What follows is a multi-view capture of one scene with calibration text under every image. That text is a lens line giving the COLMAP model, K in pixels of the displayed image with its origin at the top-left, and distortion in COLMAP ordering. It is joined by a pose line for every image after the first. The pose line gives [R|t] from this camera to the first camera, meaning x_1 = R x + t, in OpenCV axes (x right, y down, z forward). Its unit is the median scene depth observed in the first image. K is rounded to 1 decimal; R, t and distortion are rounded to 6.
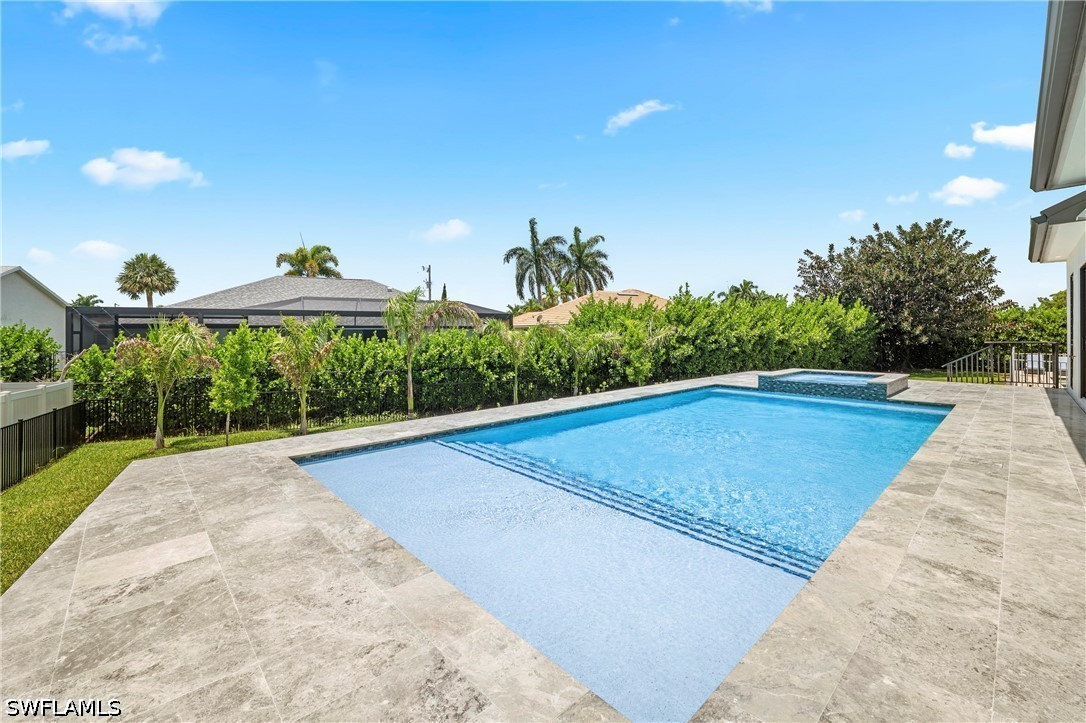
lens RADIAL K [[446.4, 0, 539.9], [0, 446.4, 337.5], [0, 0, 1]] dist [-0.010201, 0.001411]
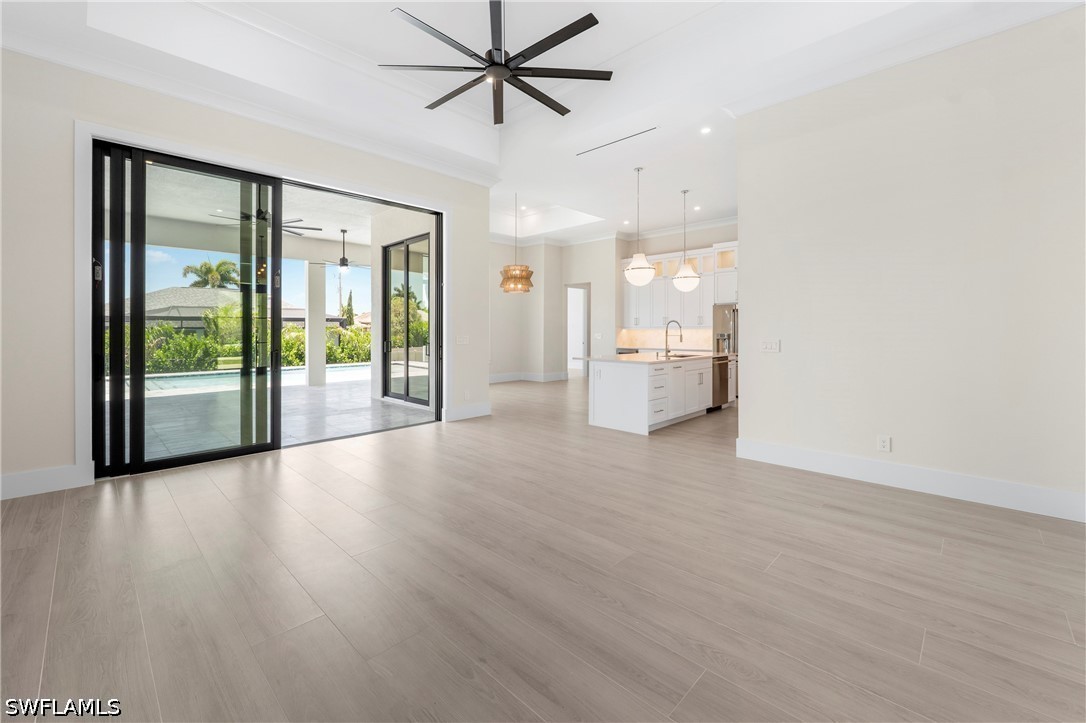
lens RADIAL K [[446.4, 0, 540.7], [0, 446.4, 328.2], [0, 0, 1]] dist [-0.010201, 0.001411]
pose [[0.998727, 0.000500, 0.050430, 0.535414], [0.000421, 0.999833, -0.018251, 0.000803], [-0.050431, 0.018249, 0.998561, -0.413515]]
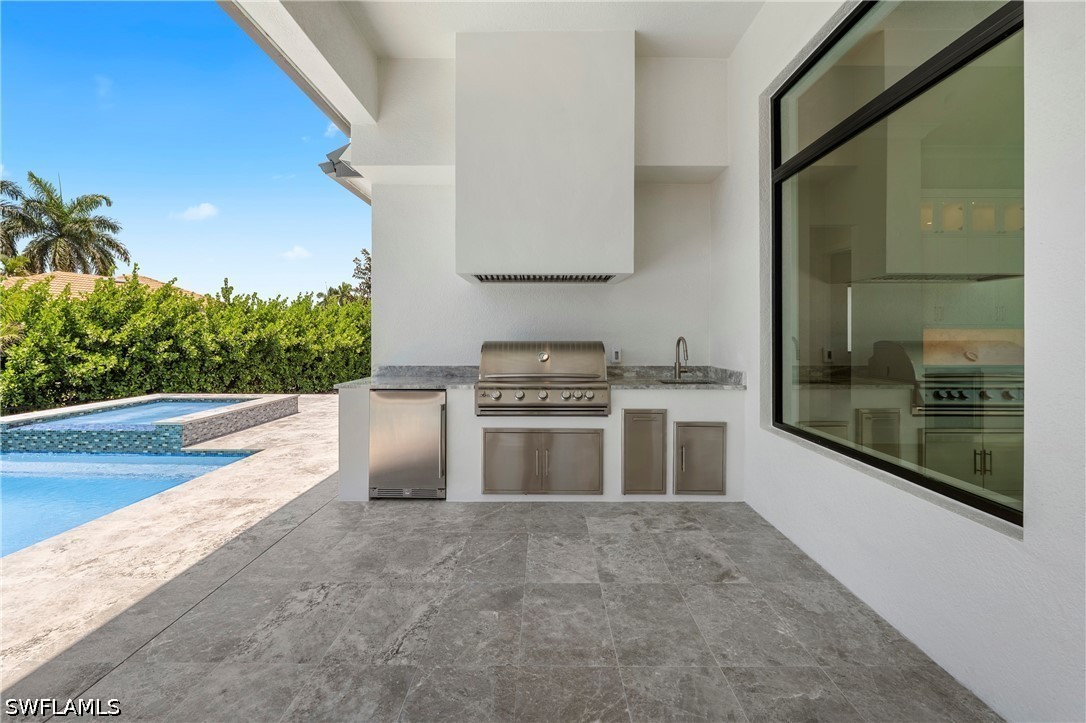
lens RADIAL K [[446.4, 0, 538.5], [0, 446.4, 332.9], [0, 0, 1]] dist [-0.010201, 0.001411]
pose [[0.690808, 0.005885, 0.723014, 0.308113], [0.007027, 0.999865, -0.014853, -0.002510], [-0.723004, 0.015341, 0.690674, 0.110233]]
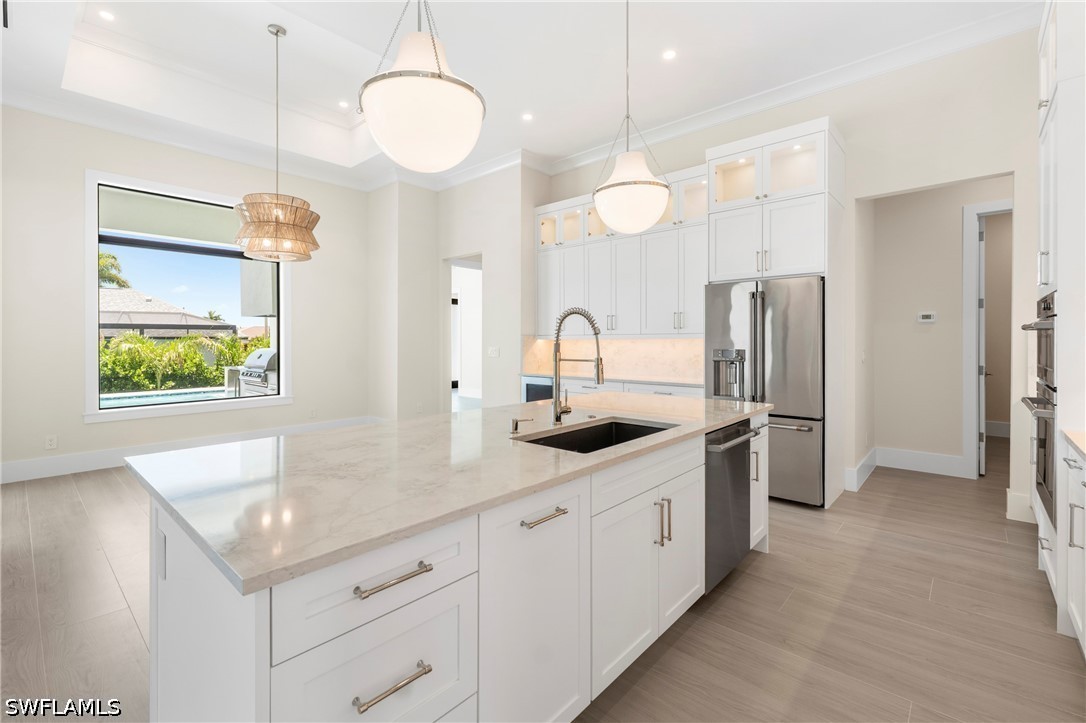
lens RADIAL K [[478.0, 0, 540.3], [0, 478.0, 341.8], [0, 0, 1]] dist [-0.003779, 0.000689]
pose [[0.995858, 0.000136, 0.090924, 0.638734], [0.000859, 0.999940, -0.010903, -0.002756], [-0.090920, 0.010936, 0.995798, -0.179342]]
